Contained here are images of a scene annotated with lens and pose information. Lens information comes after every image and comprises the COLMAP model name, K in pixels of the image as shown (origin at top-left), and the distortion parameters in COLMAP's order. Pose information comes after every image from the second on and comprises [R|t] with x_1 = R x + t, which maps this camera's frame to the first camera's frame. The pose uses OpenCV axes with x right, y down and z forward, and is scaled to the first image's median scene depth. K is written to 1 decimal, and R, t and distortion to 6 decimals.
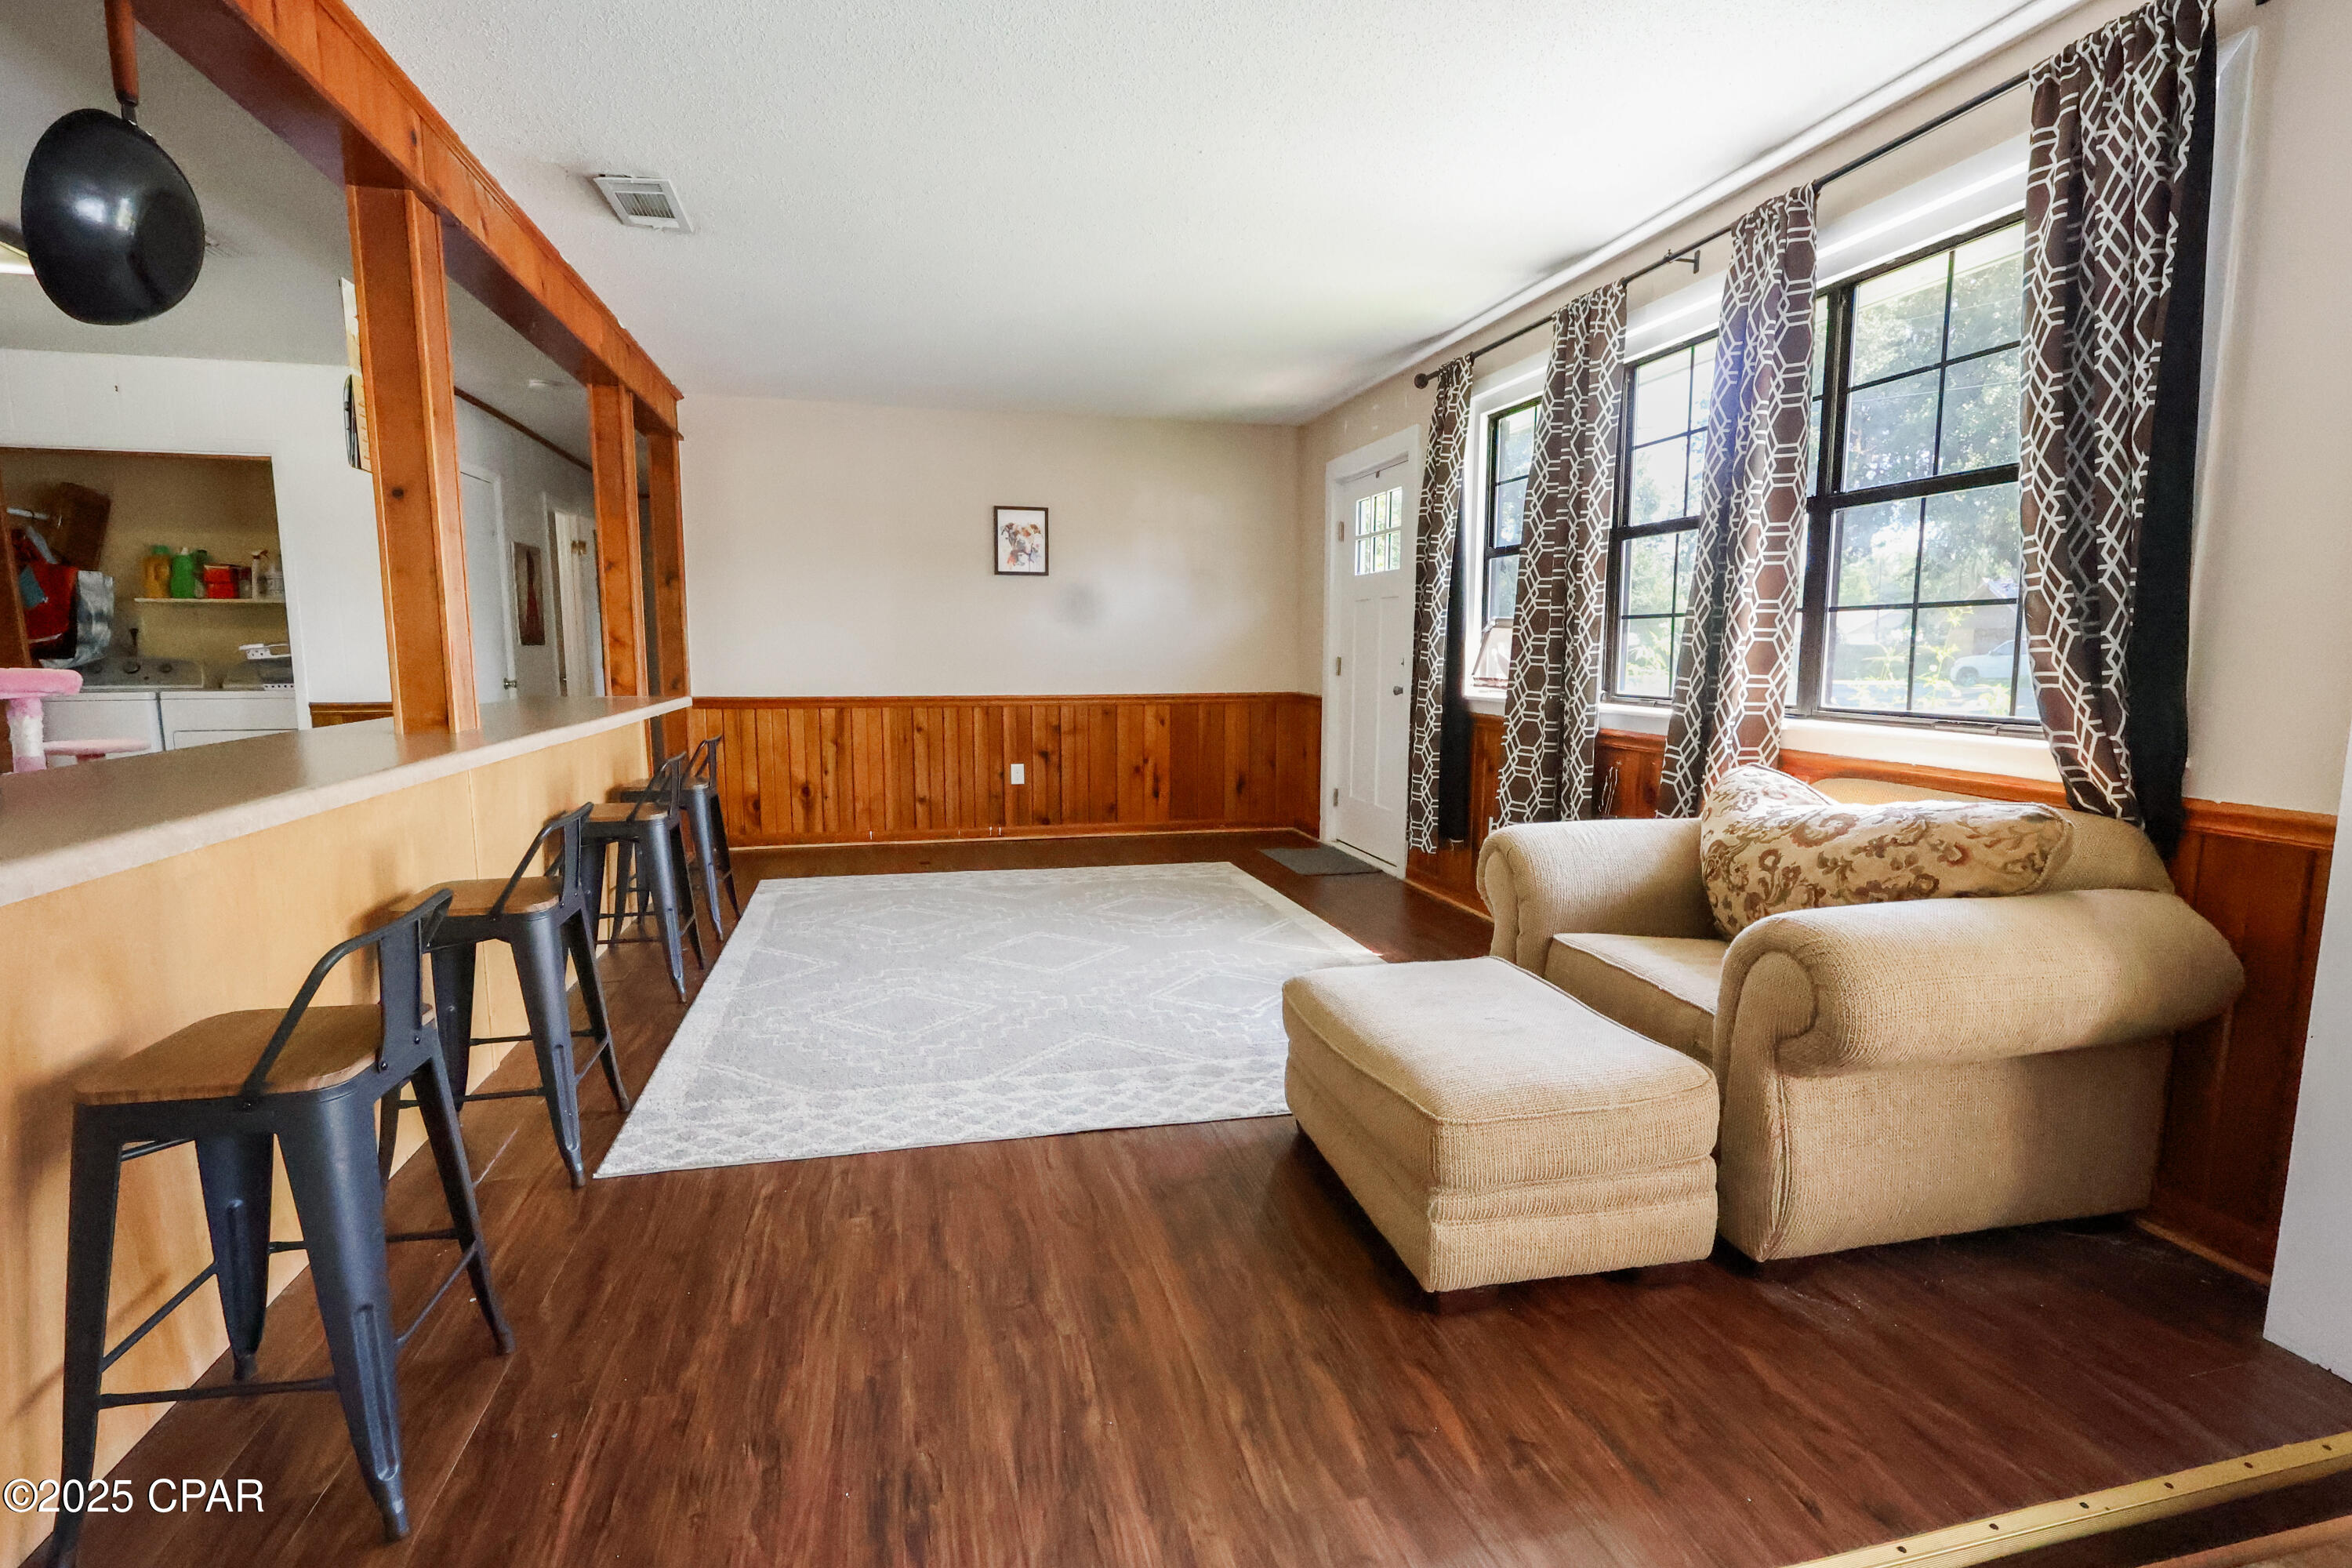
lens RADIAL K [[1076.1, 0, 1172.2], [0, 1076.1, 785.6], [0, 0, 1]] dist [-0.003233, 0.001177]
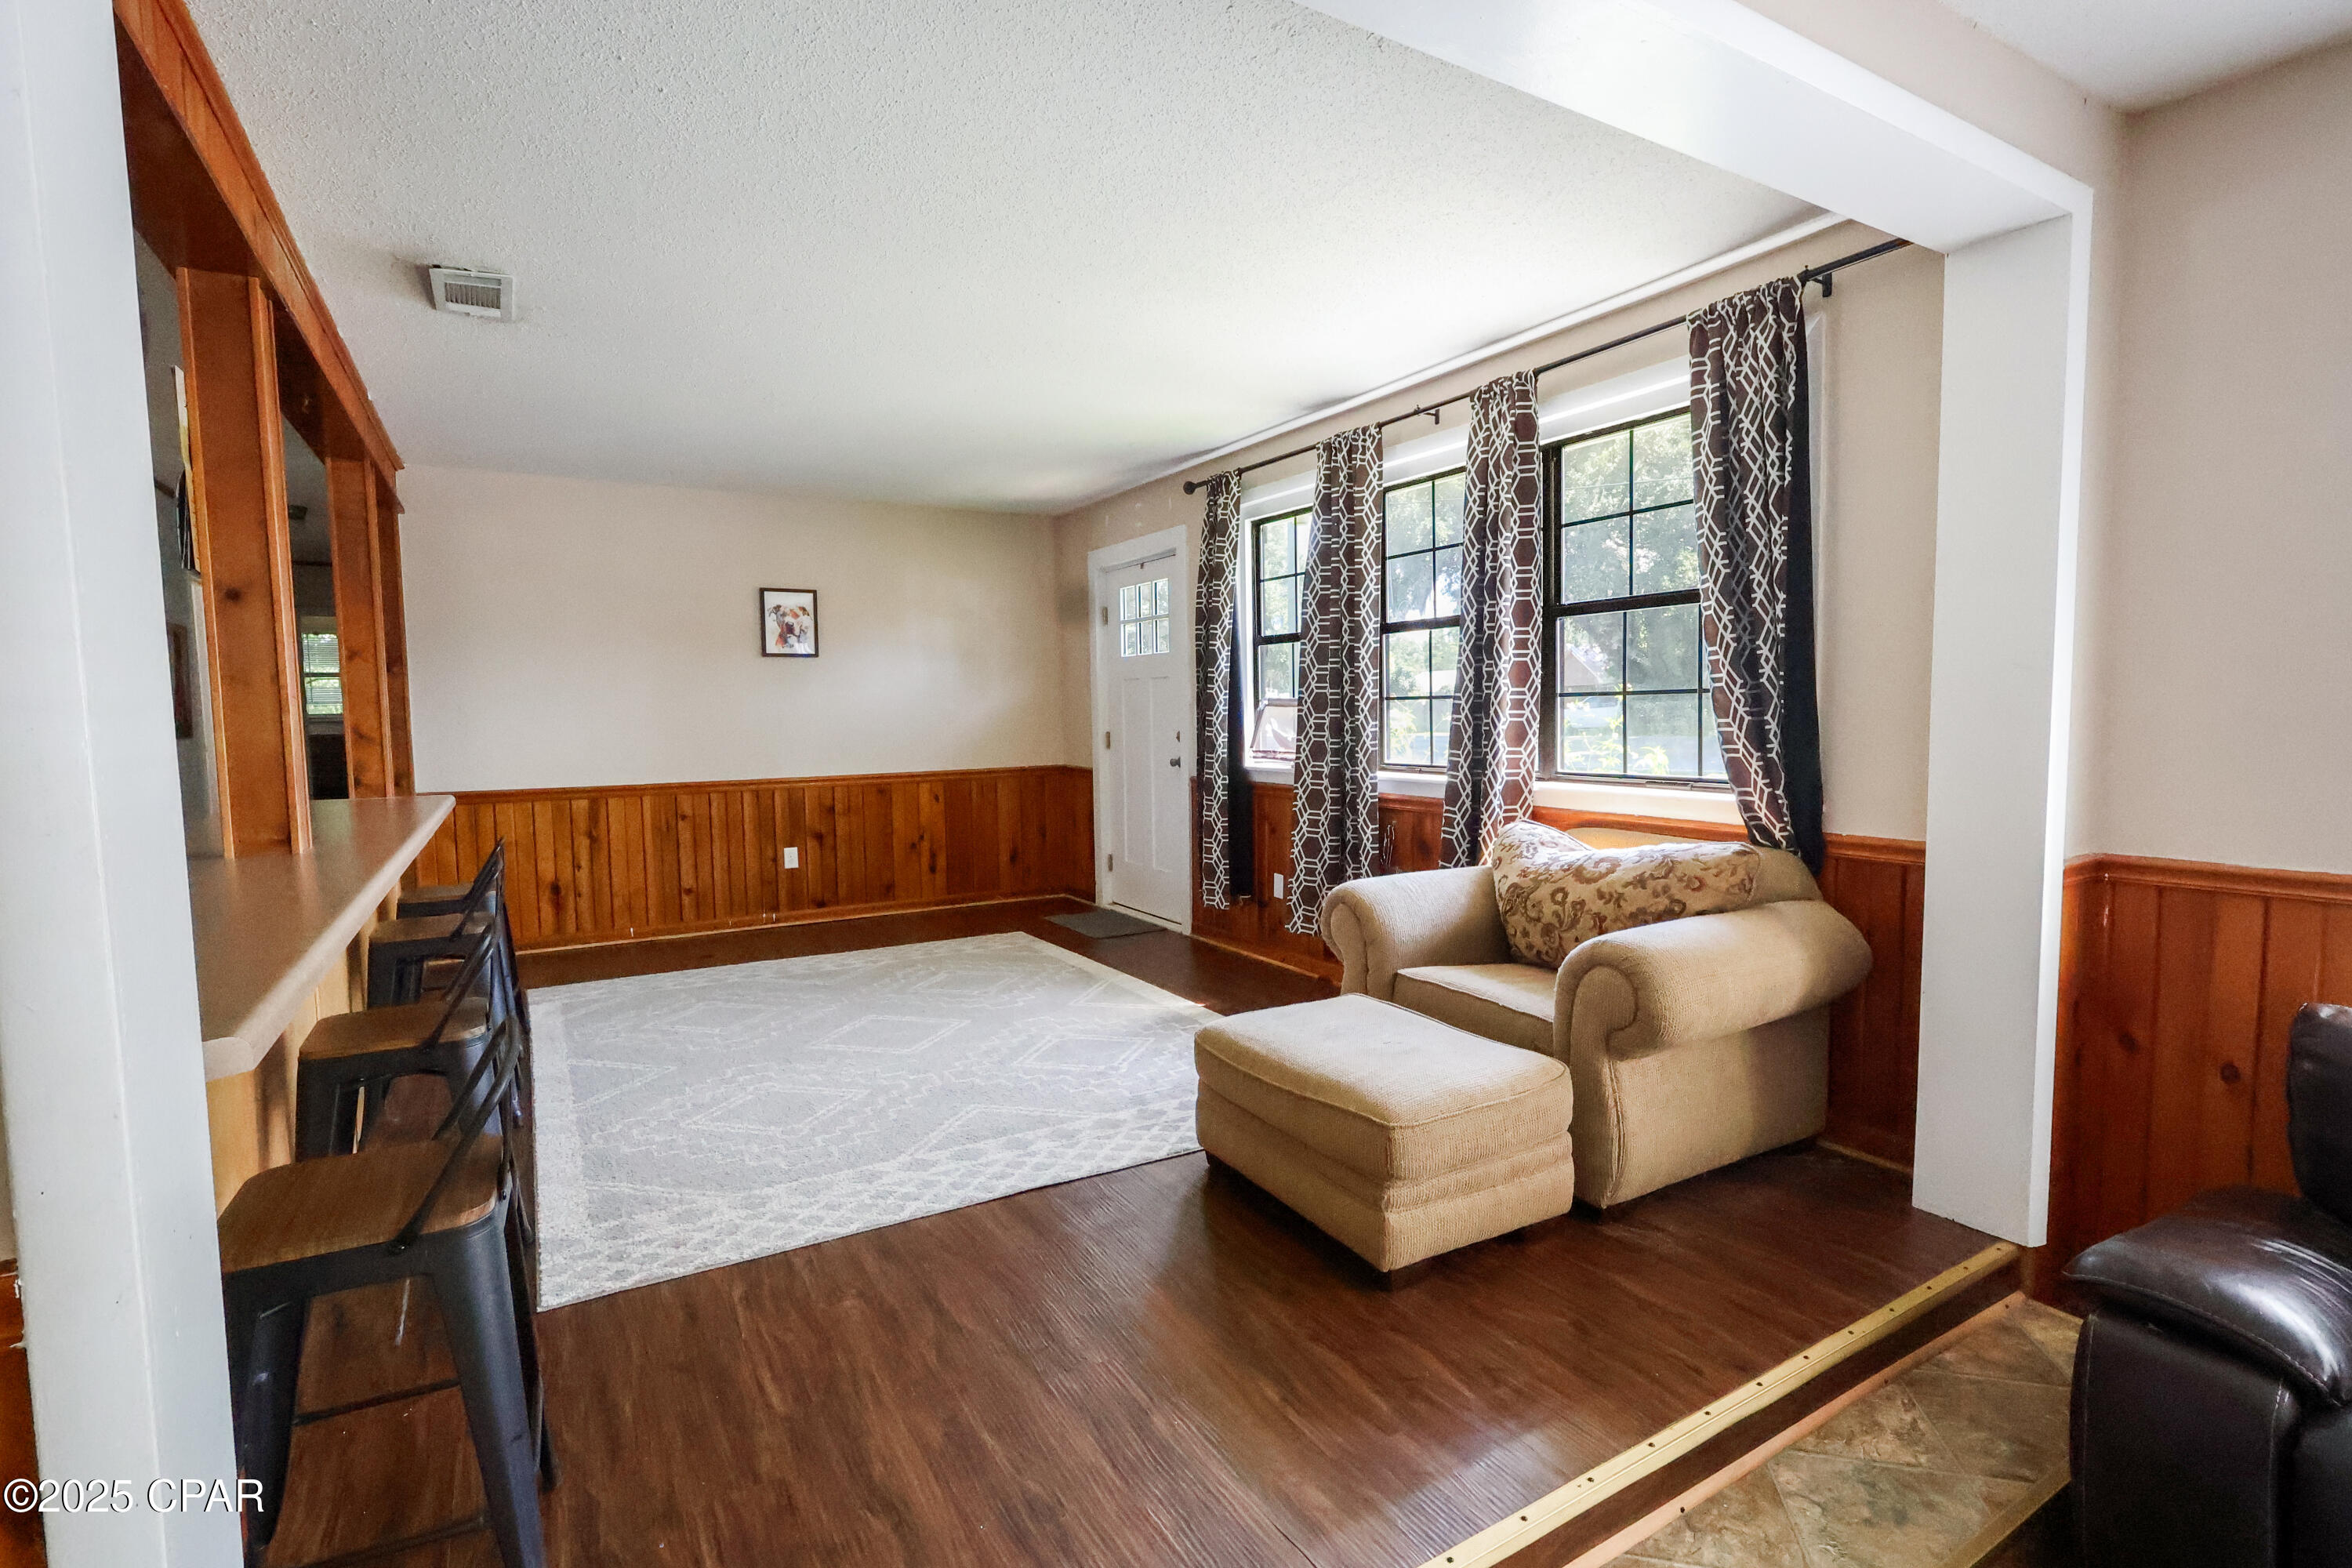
lens RADIAL K [[1076.1, 0, 1166.6], [0, 1076.1, 787.8], [0, 0, 1]] dist [-0.003233, 0.001177]
pose [[0.958183, -0.038973, 0.283491, -0.221123], [0.054706, 0.997358, -0.047792, -0.021288], [-0.280879, 0.061302, 0.957783, -0.090227]]
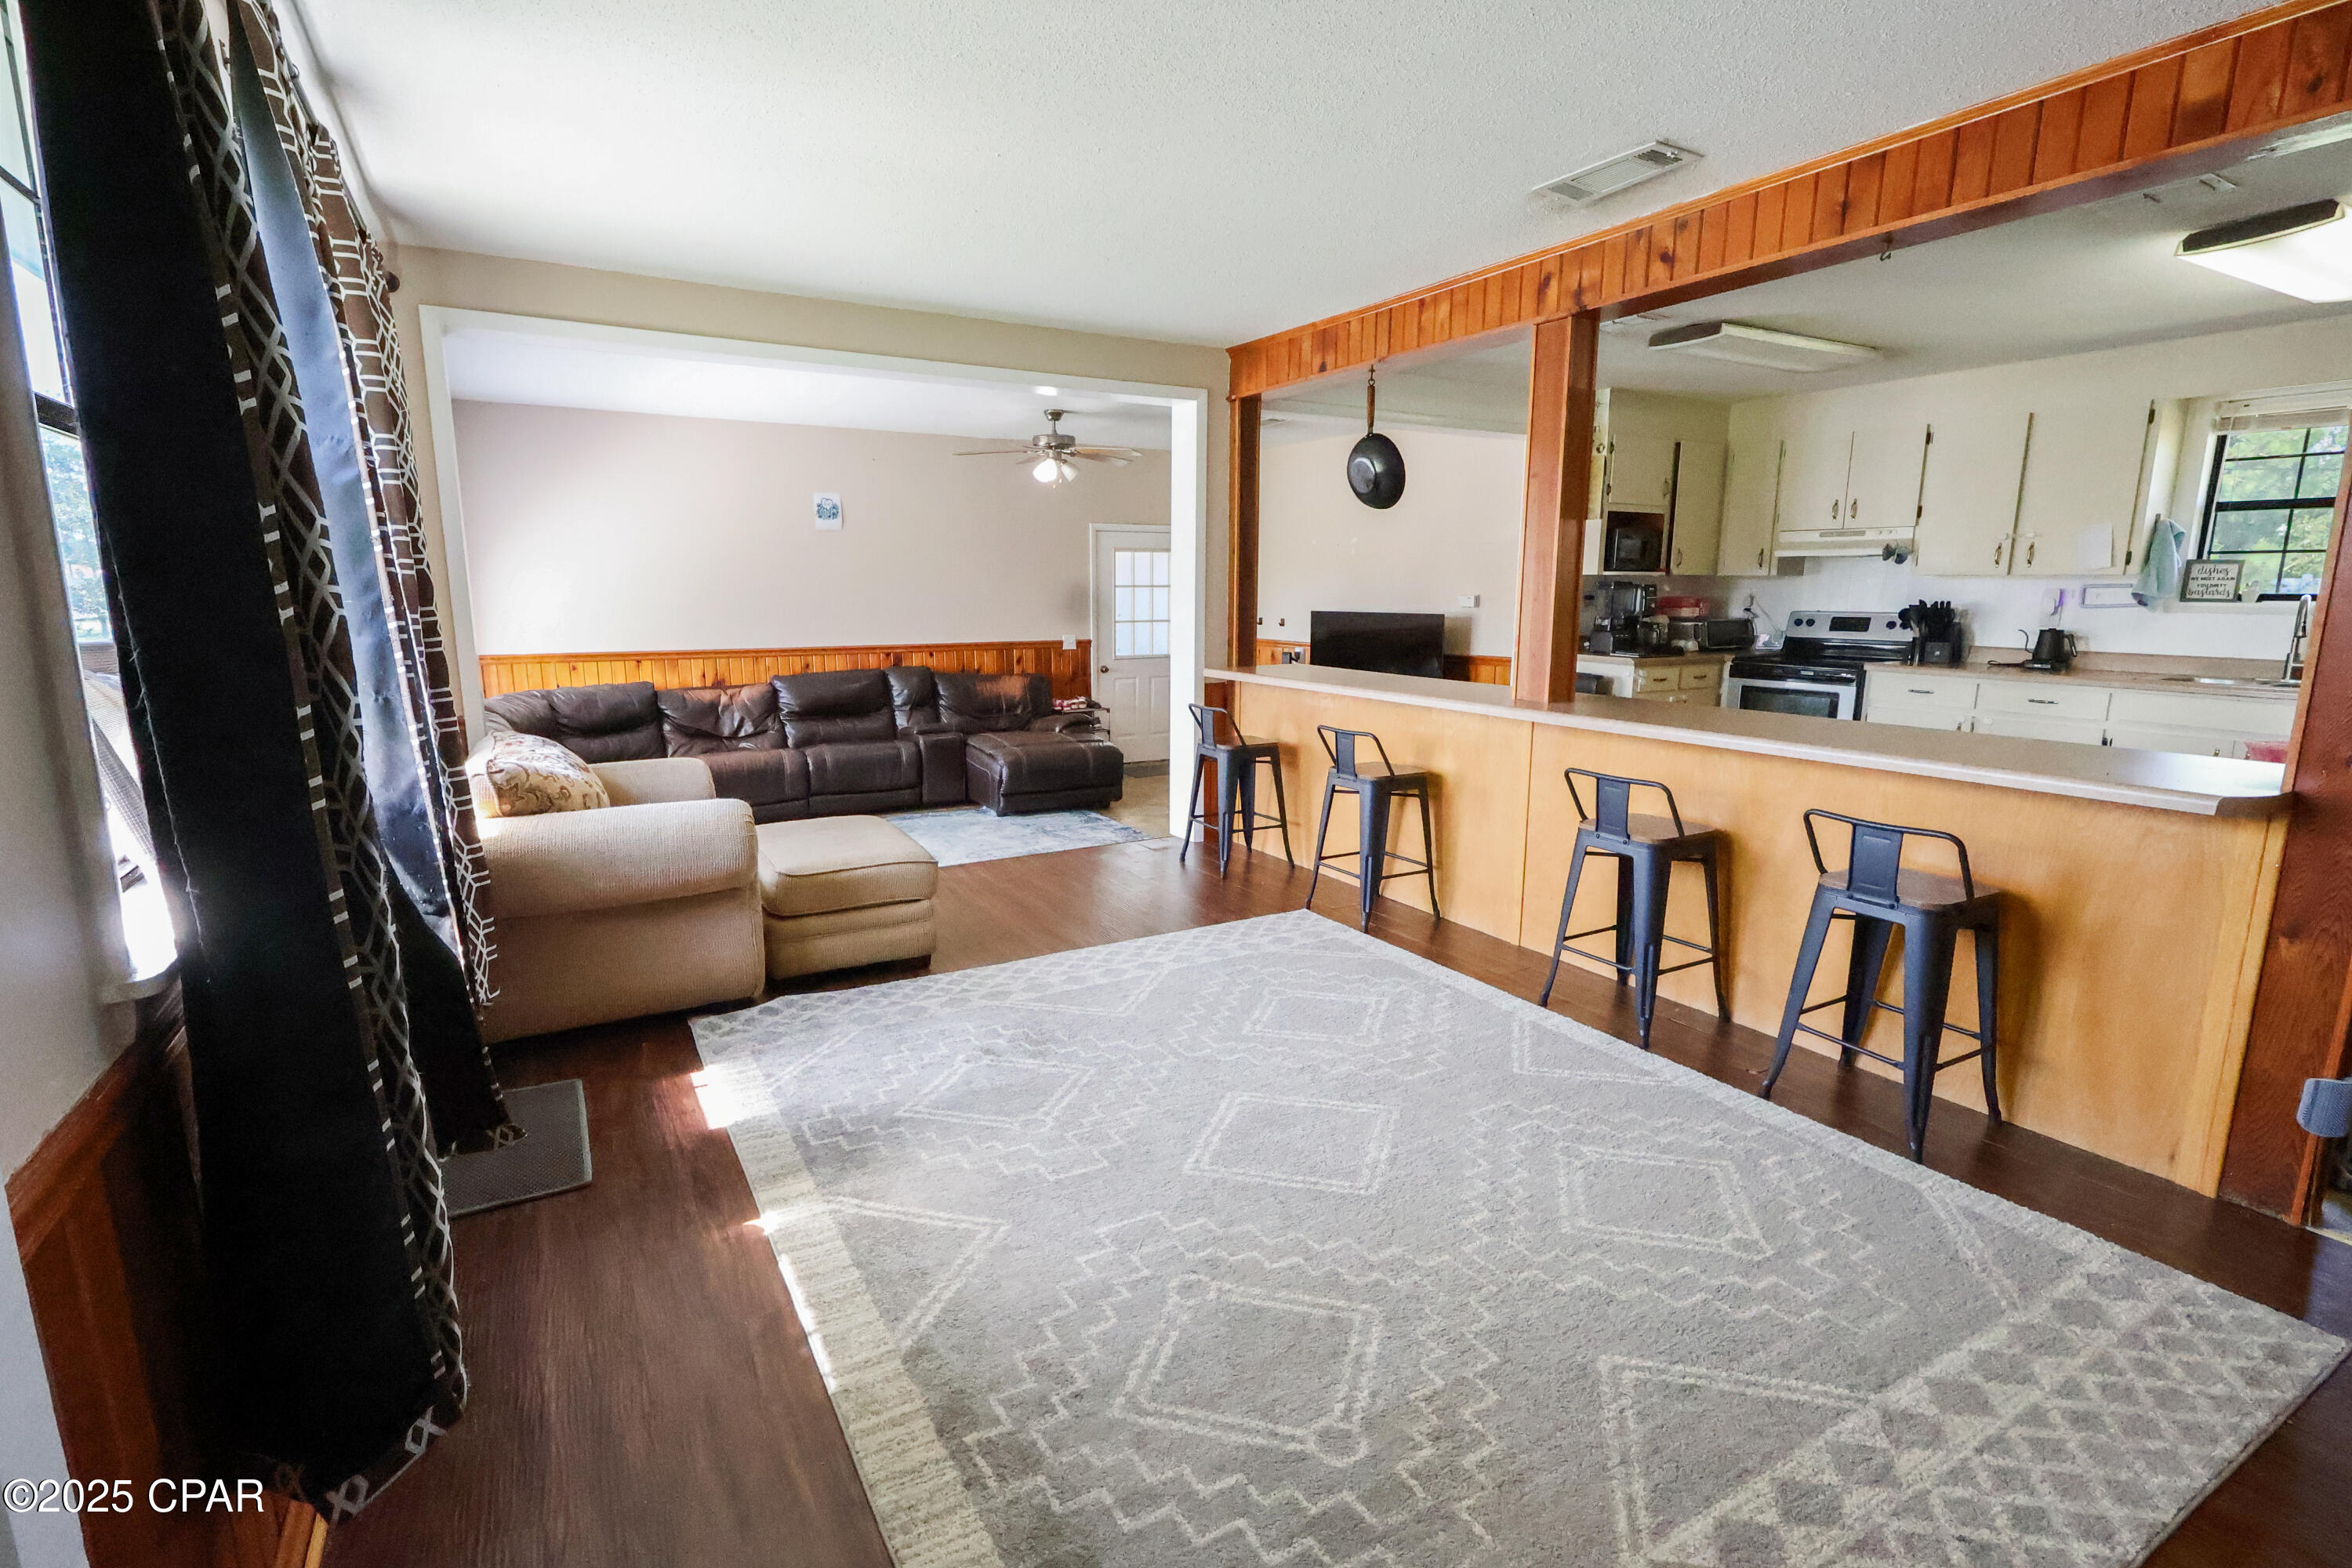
lens RADIAL K [[1076.1, 0, 1182.8], [0, 1076.1, 784.6], [0, 0, 1]] dist [-0.003233, 0.001177]
pose [[-0.956301, 0.041742, -0.289390, 0.194699], [-0.047990, 0.953925, 0.296182, -0.362747], [0.288420, 0.297127, -0.910236, 2.292973]]
